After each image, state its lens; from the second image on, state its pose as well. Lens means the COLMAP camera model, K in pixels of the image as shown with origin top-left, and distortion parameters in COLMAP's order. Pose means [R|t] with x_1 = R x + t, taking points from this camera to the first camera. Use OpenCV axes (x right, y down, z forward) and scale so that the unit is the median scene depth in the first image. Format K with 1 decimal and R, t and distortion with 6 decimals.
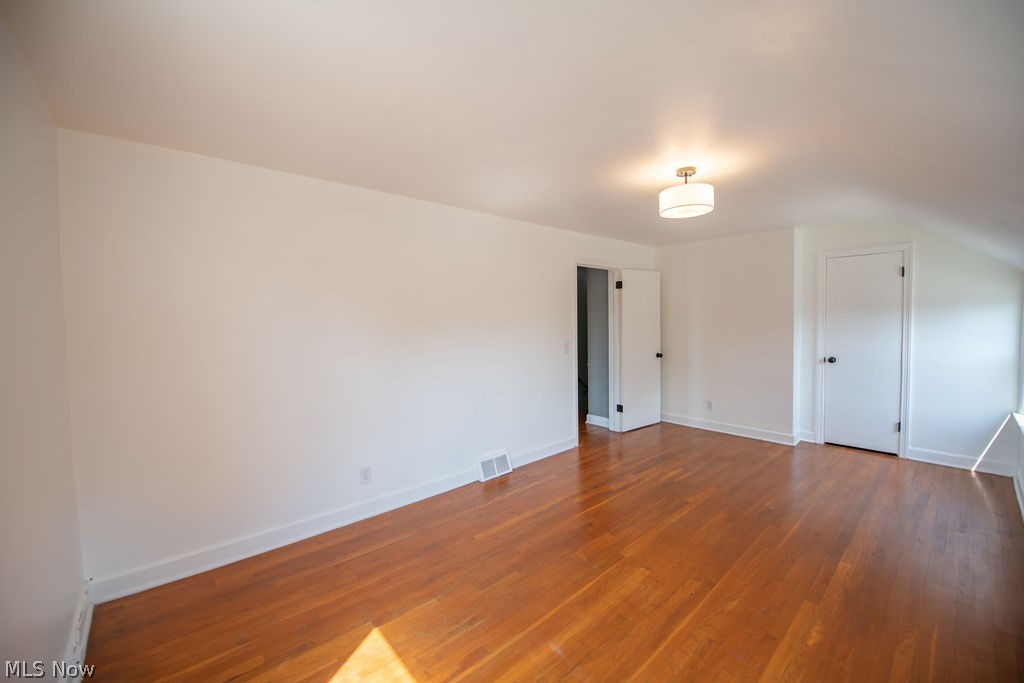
lens RADIAL K [[408.7, 0, 514.9], [0, 408.7, 337.4], [0, 0, 1]] dist [-0.001202, -0.000255]
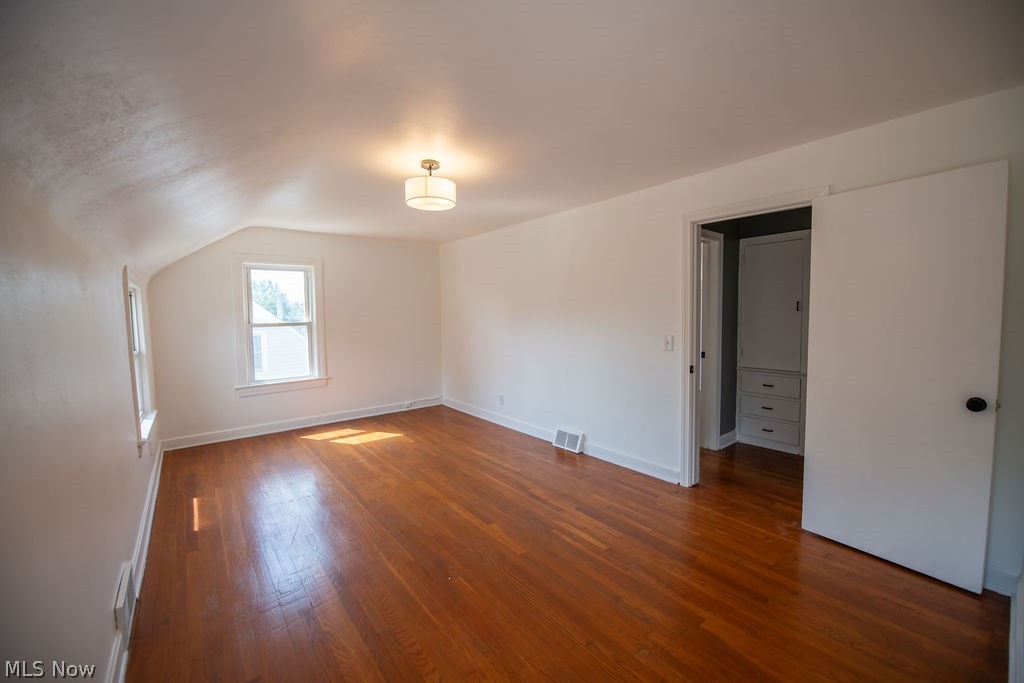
lens RADIAL K [[408.7, 0, 514.9], [0, 408.7, 337.4], [0, 0, 1]] dist [-0.001202, -0.000255]
pose [[-0.055689, 0.077541, -0.995433, 1.086601], [-0.021128, 0.996665, 0.078819, -0.047415], [0.998225, 0.025421, -0.053864, 0.953897]]
